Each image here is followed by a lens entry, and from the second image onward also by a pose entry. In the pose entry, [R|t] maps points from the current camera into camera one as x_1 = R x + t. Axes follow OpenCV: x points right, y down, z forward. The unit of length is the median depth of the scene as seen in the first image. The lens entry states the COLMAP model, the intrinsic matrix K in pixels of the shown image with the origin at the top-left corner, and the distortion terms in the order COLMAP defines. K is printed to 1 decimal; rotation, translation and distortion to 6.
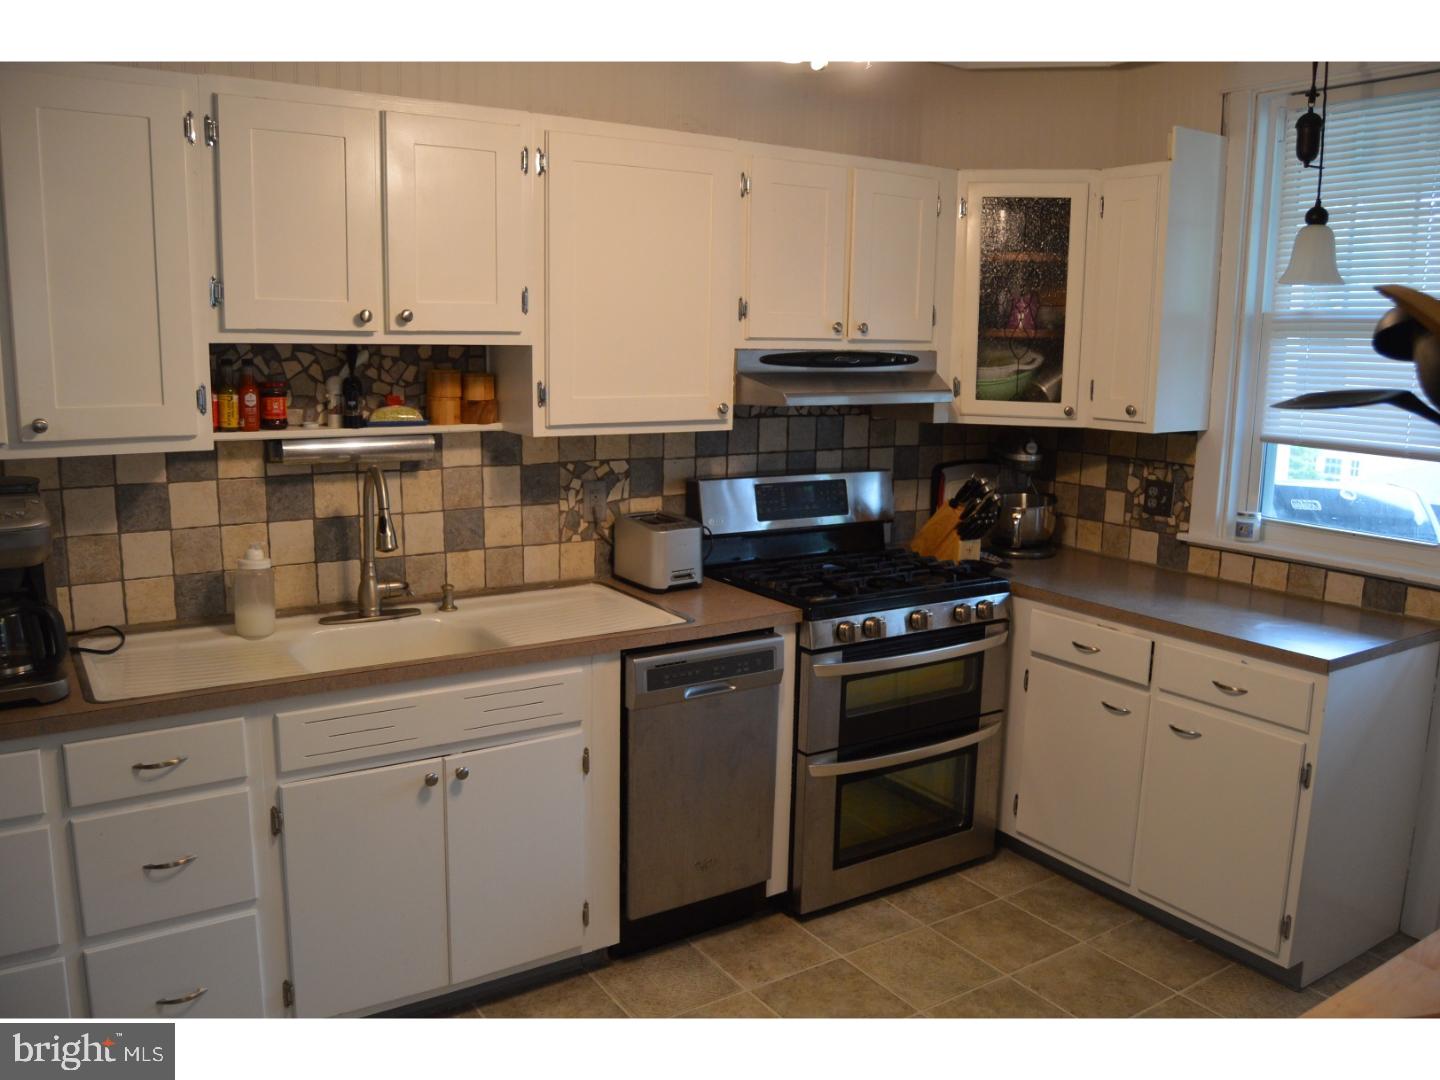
lens RADIAL K [[1142.7, 0, 720.0], [0, 1142.7, 540.0], [0, 0, 1]] dist [-0.092422, 0.035273]
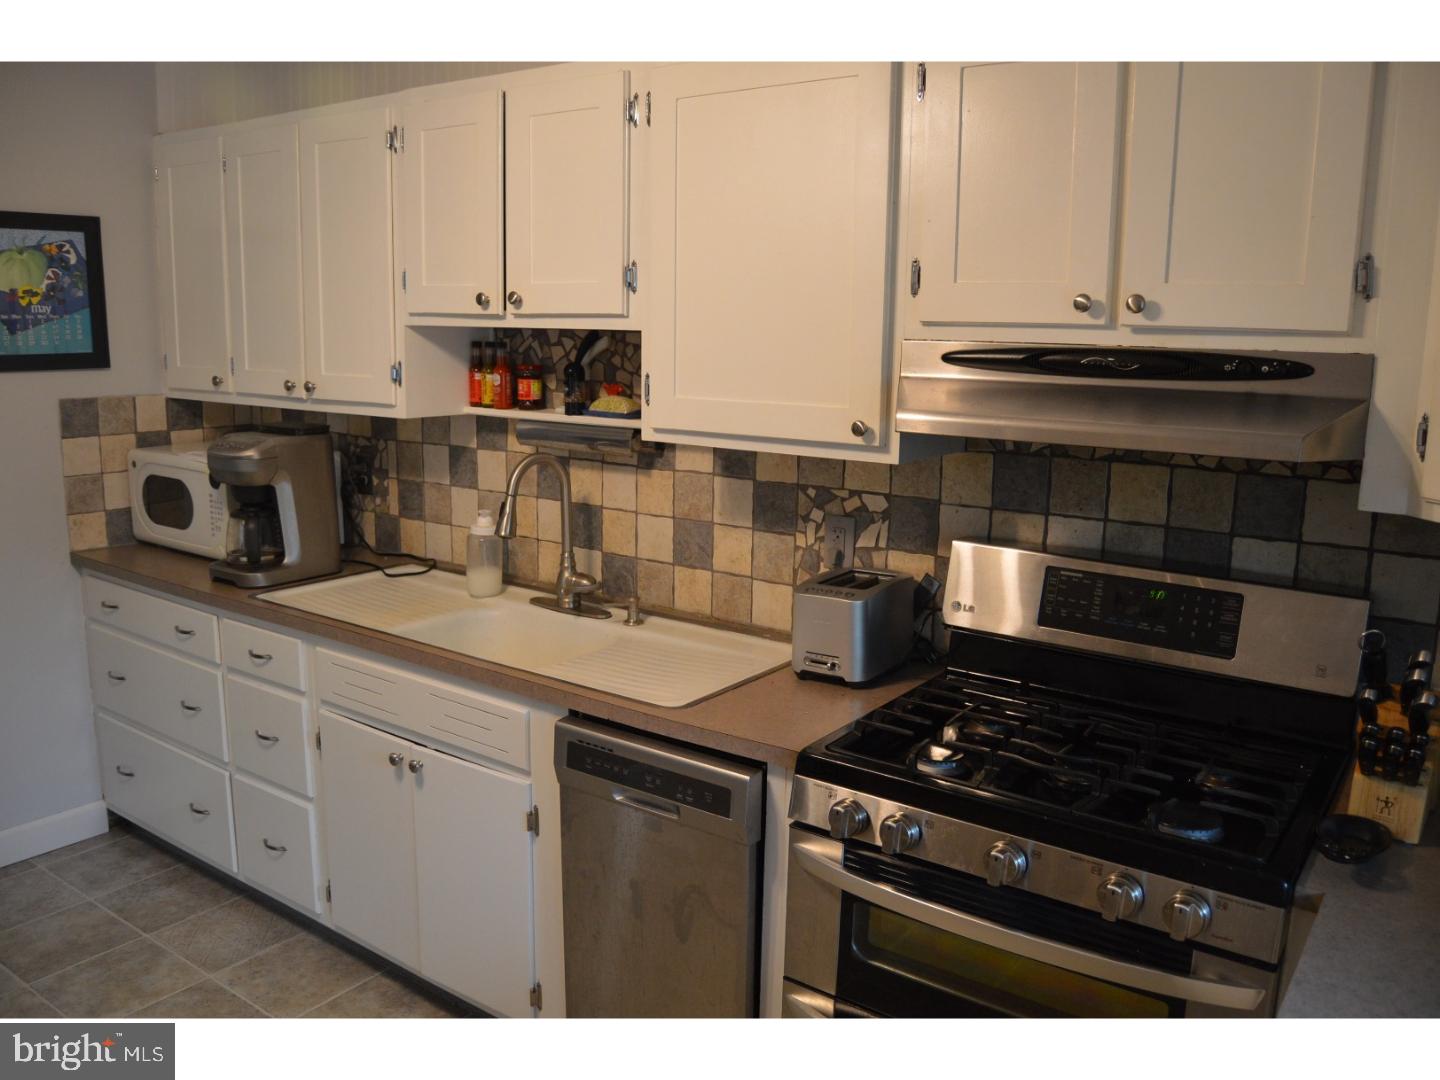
lens RADIAL K [[1142.7, 0, 720.0], [0, 1142.7, 540.0], [0, 0, 1]] dist [-0.092422, 0.035273]
pose [[0.365787, 0.160328, -0.916785, 0.575956], [-0.177016, 0.979054, 0.100590, -0.101882], [0.913710, 0.125491, 0.386506, 0.664362]]
